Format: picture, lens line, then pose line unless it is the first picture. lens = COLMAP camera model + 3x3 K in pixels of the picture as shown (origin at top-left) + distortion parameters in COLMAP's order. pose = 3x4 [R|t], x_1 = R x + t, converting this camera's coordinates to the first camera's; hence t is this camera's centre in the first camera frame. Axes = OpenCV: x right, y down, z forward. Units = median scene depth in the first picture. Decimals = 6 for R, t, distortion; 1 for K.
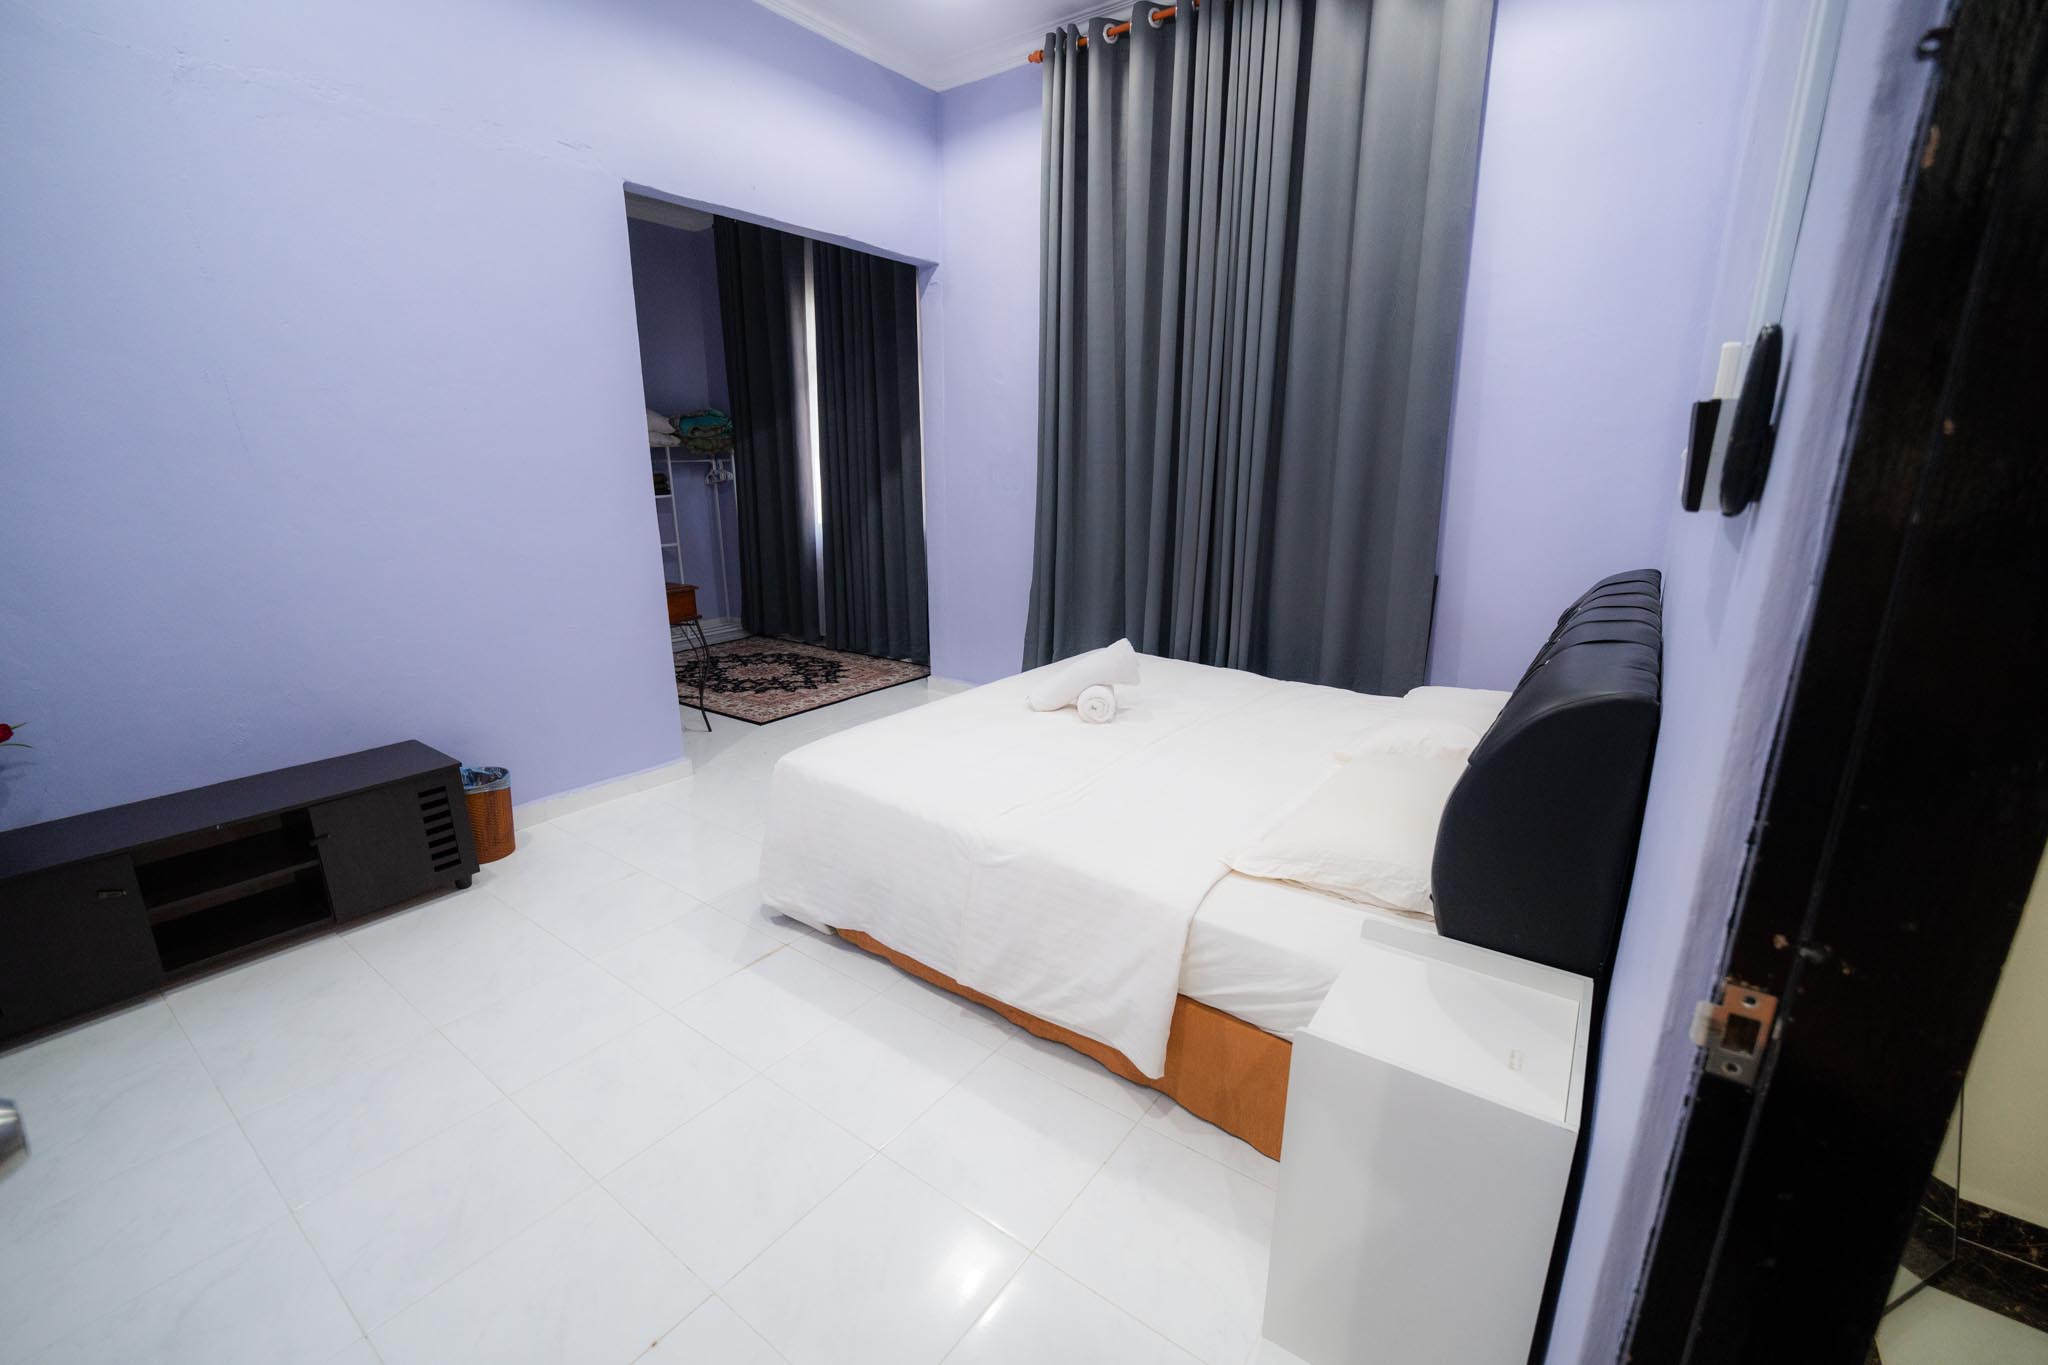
lens RADIAL K [[851.6, 0, 1015.6], [0, 851.6, 683.5], [0, 0, 1]] dist [-0.012994, 0.000522]
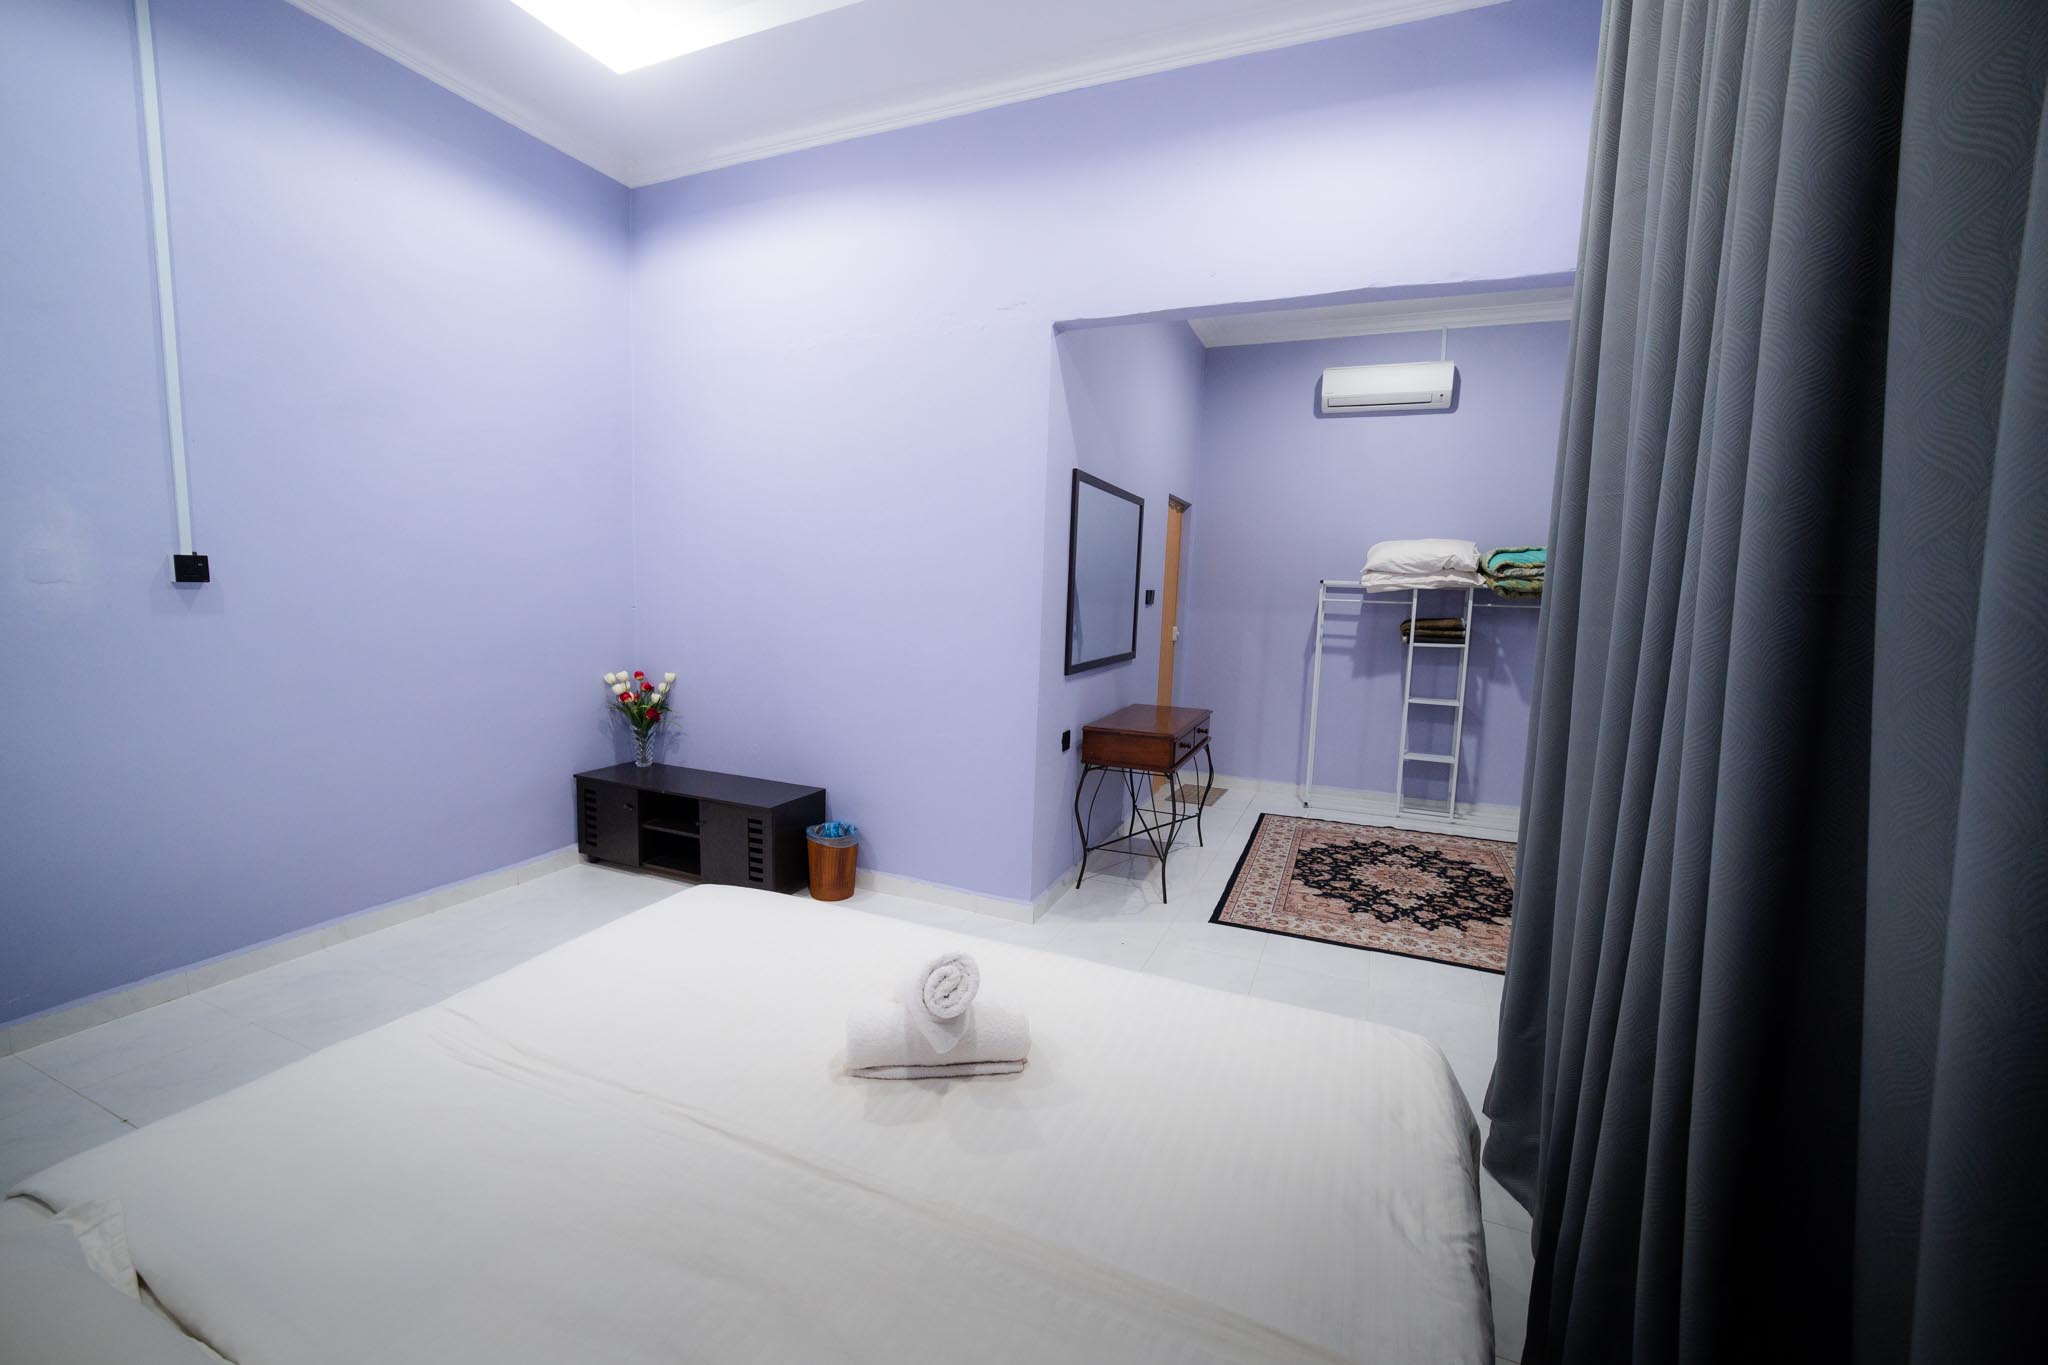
lens RADIAL K [[851.6, 0, 1015.6], [0, 851.6, 683.5], [0, 0, 1]] dist [-0.012994, 0.000522]
pose [[0.226389, 0.117874, -0.966878, 0.365132], [-0.275932, 0.959748, 0.052397, -0.141879], [0.934136, 0.254931, 0.249802, 0.519853]]
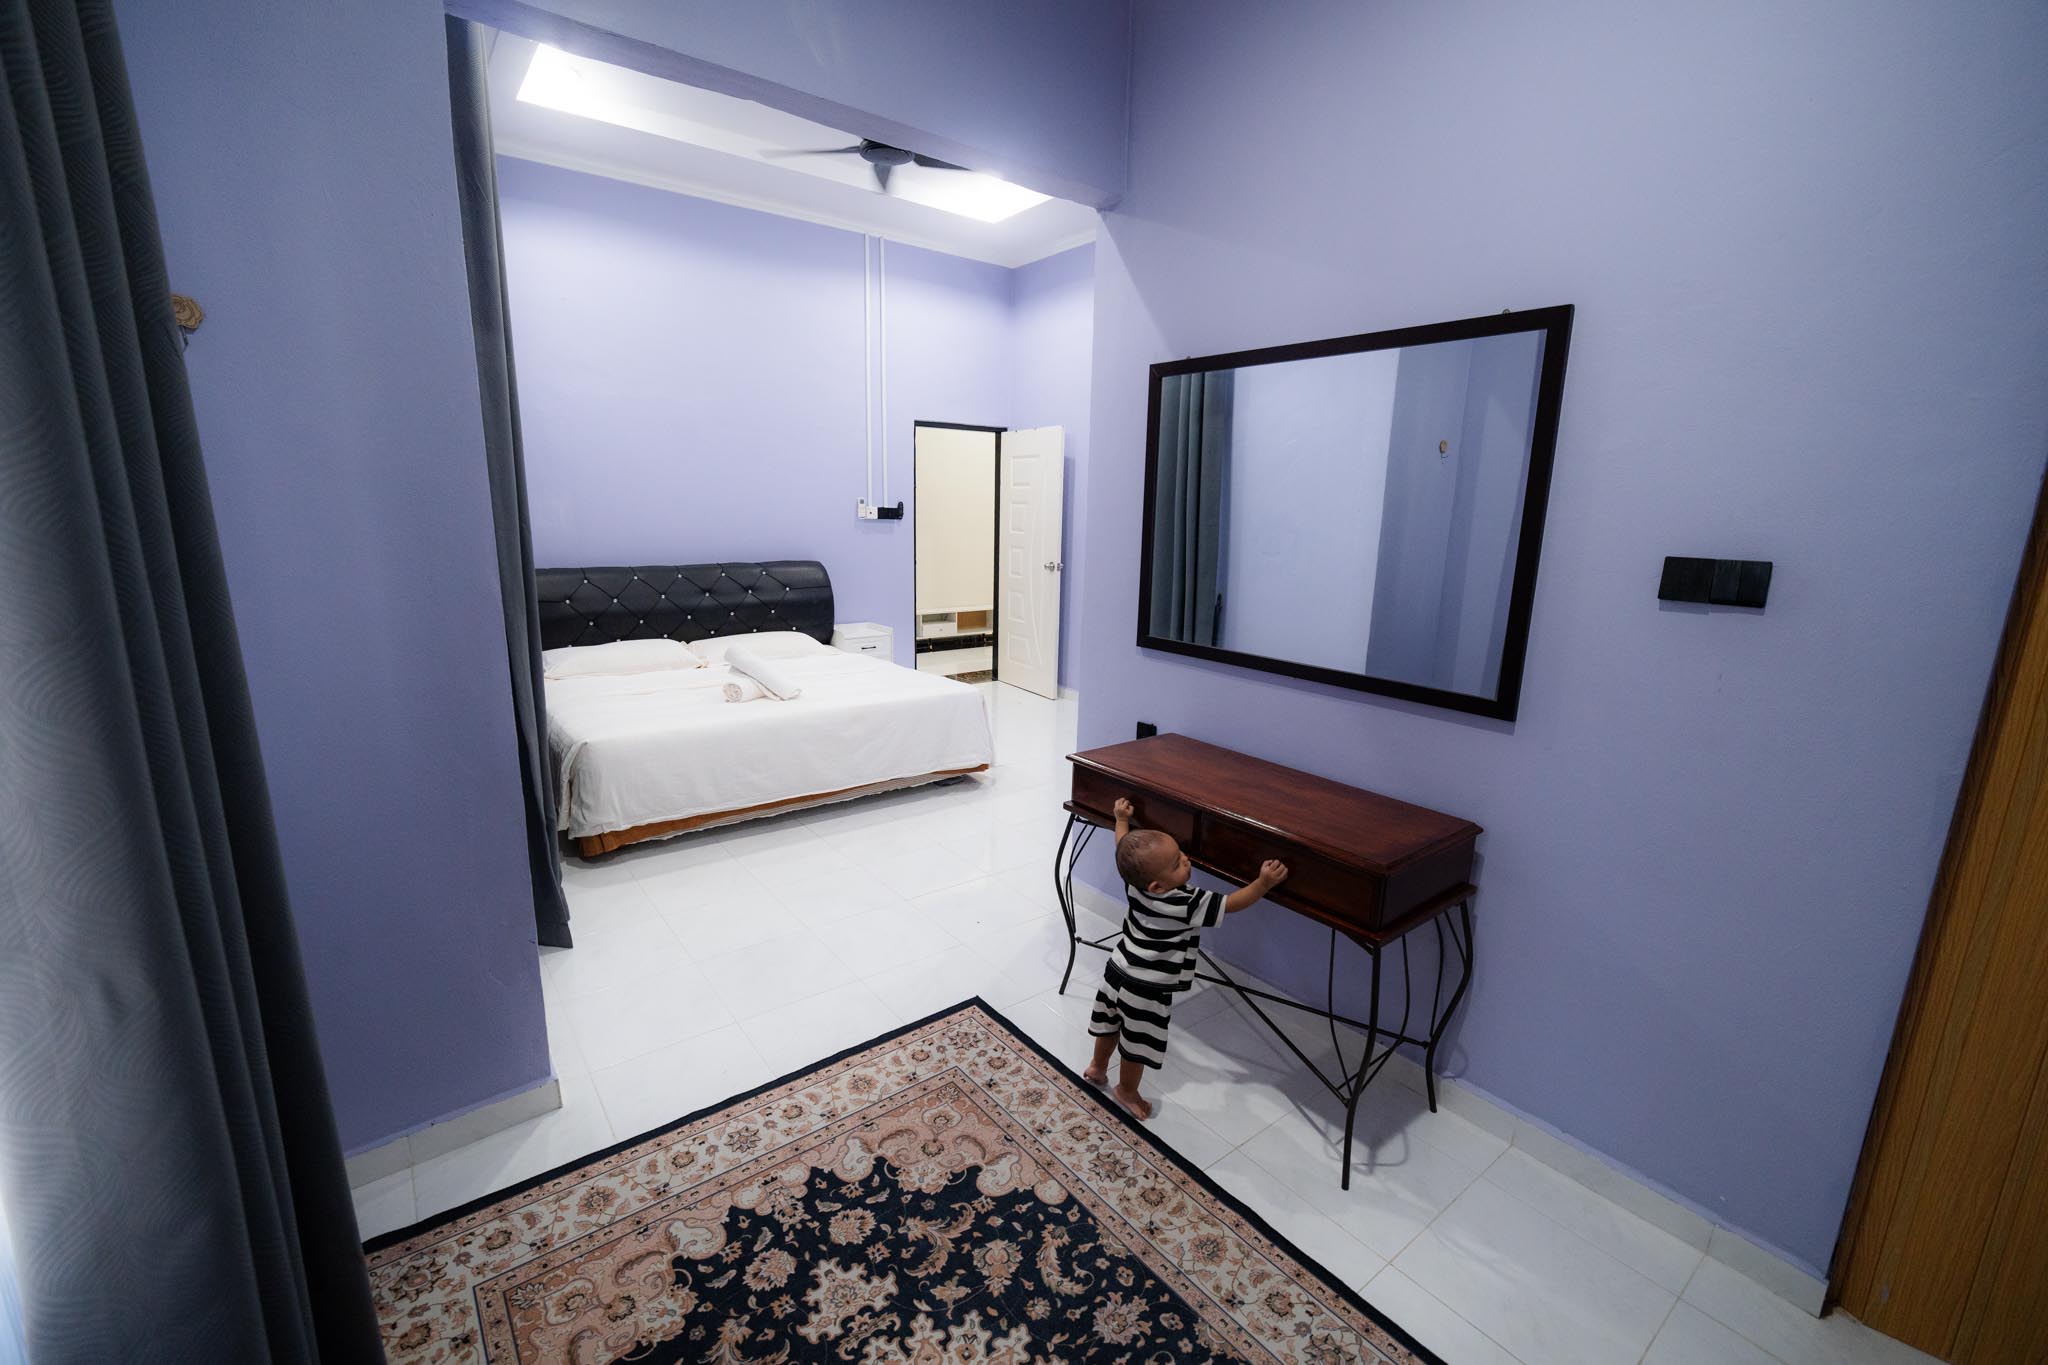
lens RADIAL K [[851.6, 0, 1015.6], [0, 851.6, 683.5], [0, 0, 1]] dist [-0.012994, 0.000522]
pose [[-0.958017, -0.078763, 0.275680, -0.419502], [0.052495, 0.897086, 0.438727, -0.348922], [-0.281864, 0.434780, -0.855289, 1.255392]]
